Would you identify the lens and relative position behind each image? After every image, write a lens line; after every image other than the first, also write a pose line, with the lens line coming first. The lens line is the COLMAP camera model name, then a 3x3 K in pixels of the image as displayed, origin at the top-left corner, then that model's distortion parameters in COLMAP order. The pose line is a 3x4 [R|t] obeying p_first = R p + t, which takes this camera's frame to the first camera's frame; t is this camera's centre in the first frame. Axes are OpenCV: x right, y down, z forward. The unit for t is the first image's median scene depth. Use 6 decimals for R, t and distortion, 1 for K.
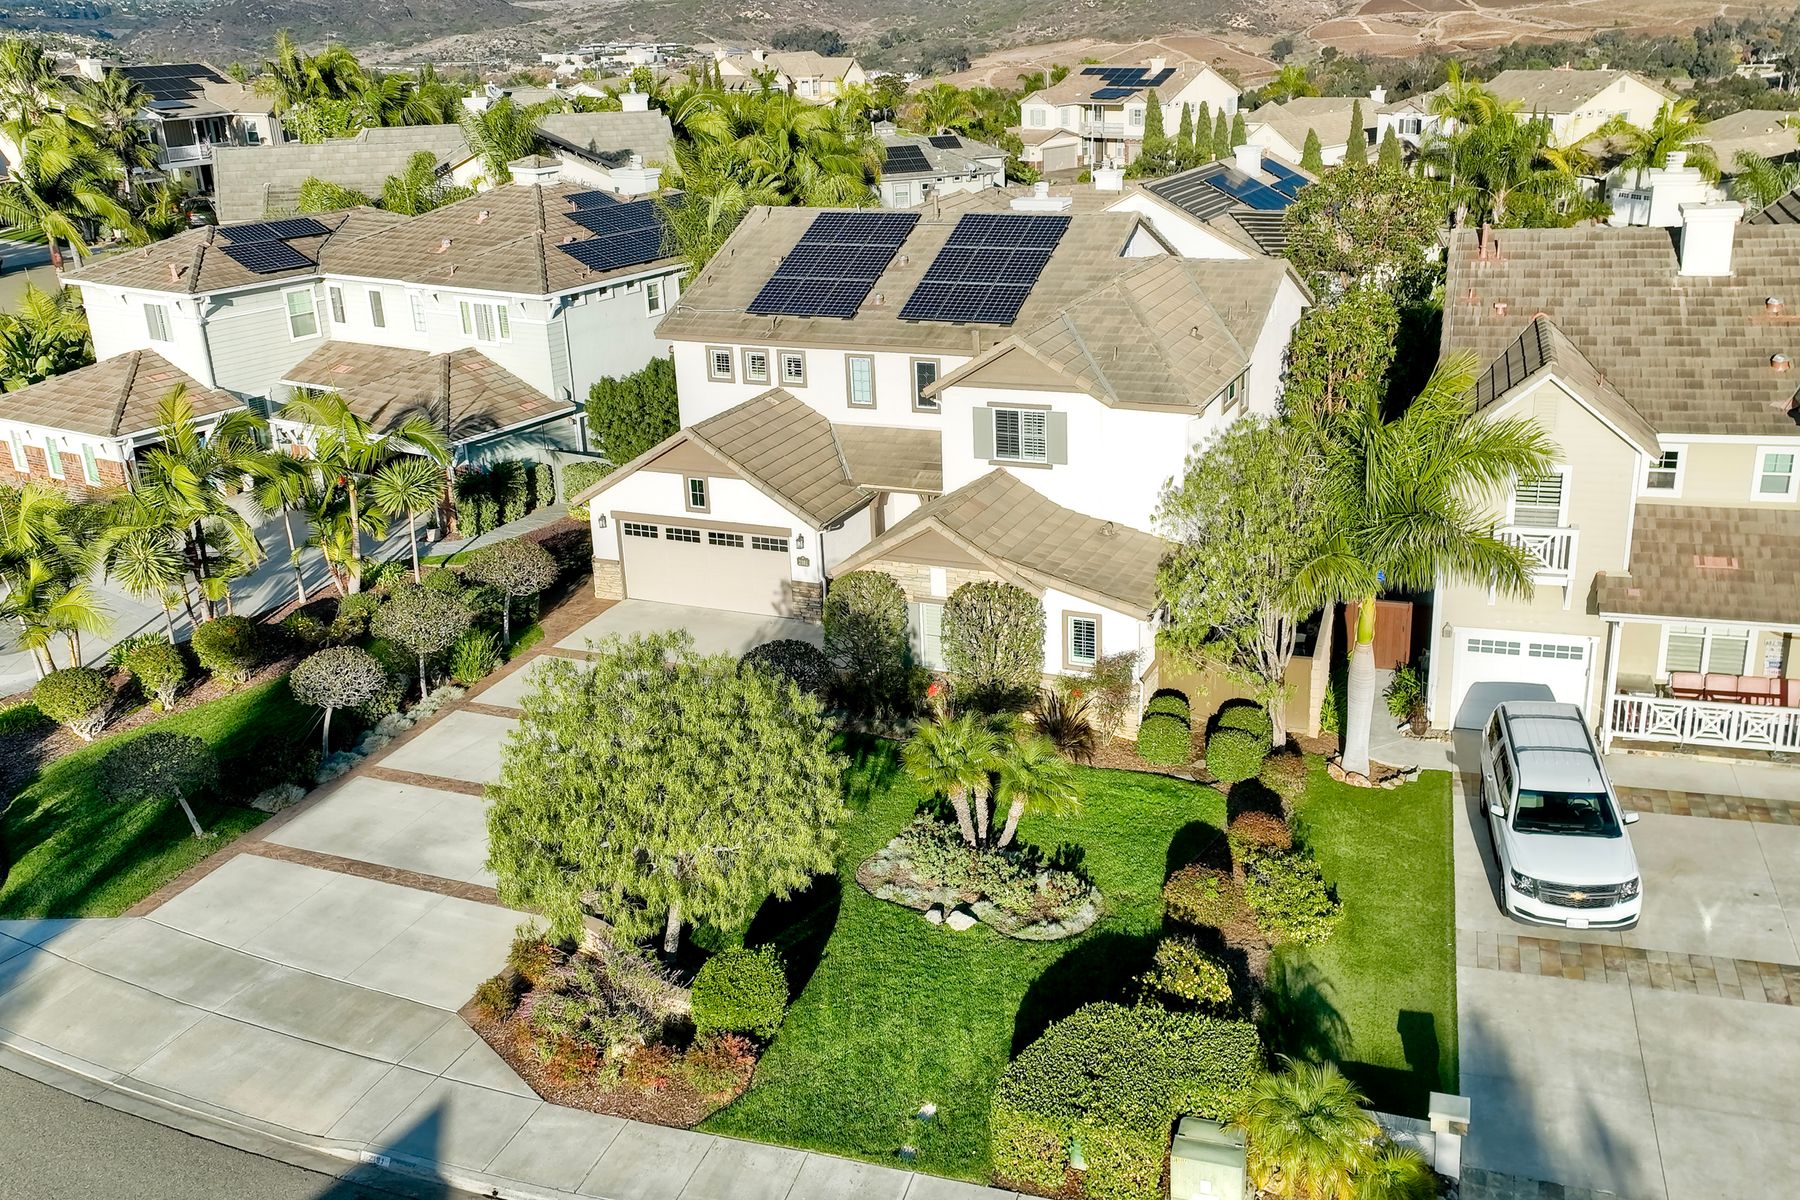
lens RADIAL K [[1695.6, 0, 907.9], [0, 1695.6, 596.9], [0, 0, 1]] dist [0.117279, 0.002933]
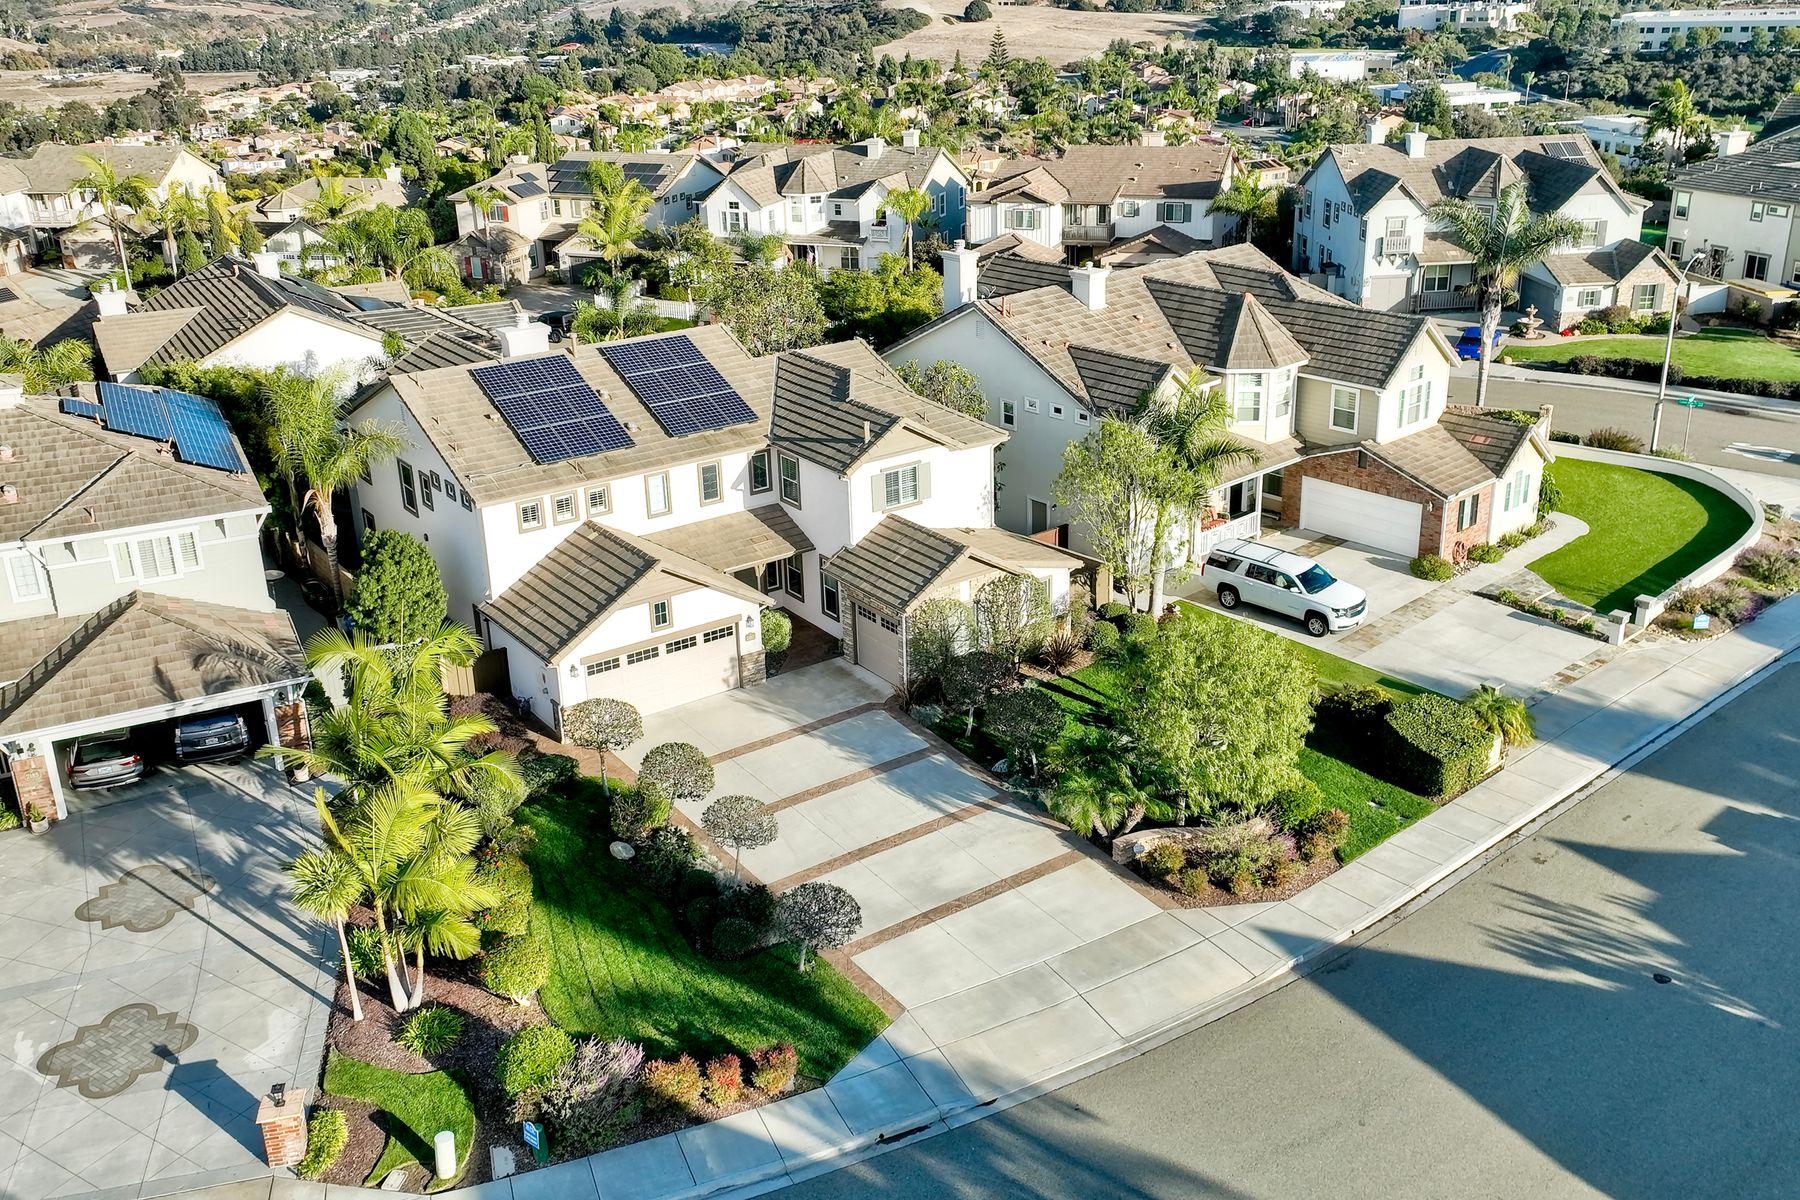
lens RADIAL K [[1666.7, 0, 954.5], [0, 1666.7, 553.2], [0, 0, 1]] dist [0.088498, 0.010803]
pose [[0.488131, -0.273763, 0.828723, -0.980936], [0.296271, 0.945124, 0.137707, -0.201882], [-0.820945, 0.178308, 0.542453, 0.209539]]
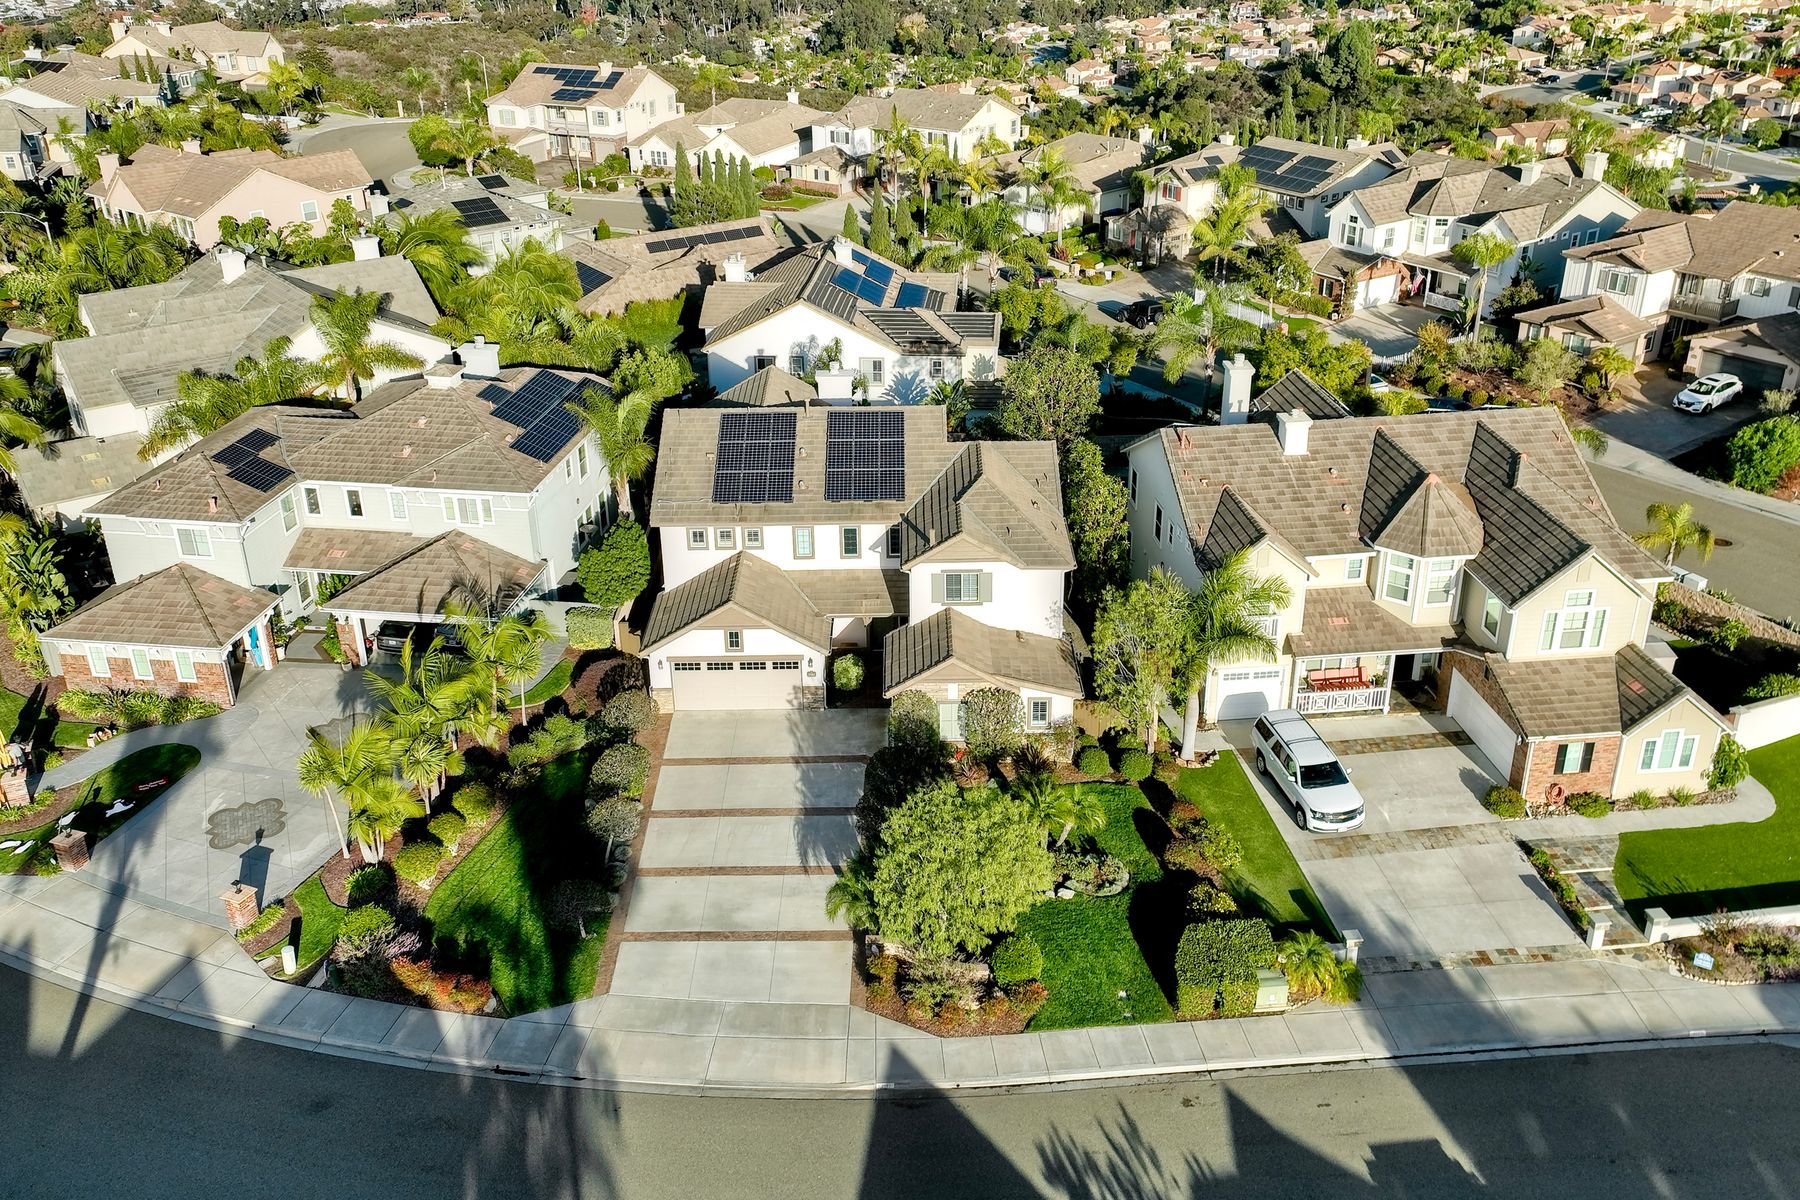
lens RADIAL K [[1608.7, 0, 900.0], [0, 1608.7, 600.0], [0, 0, 1]] dist [0.089601, 0.005774]
pose [[0.914399, -0.152995, 0.374789, -0.530348], [0.116417, 0.986104, 0.118515, -0.253263], [-0.387713, -0.064738, 0.919504, -0.381234]]
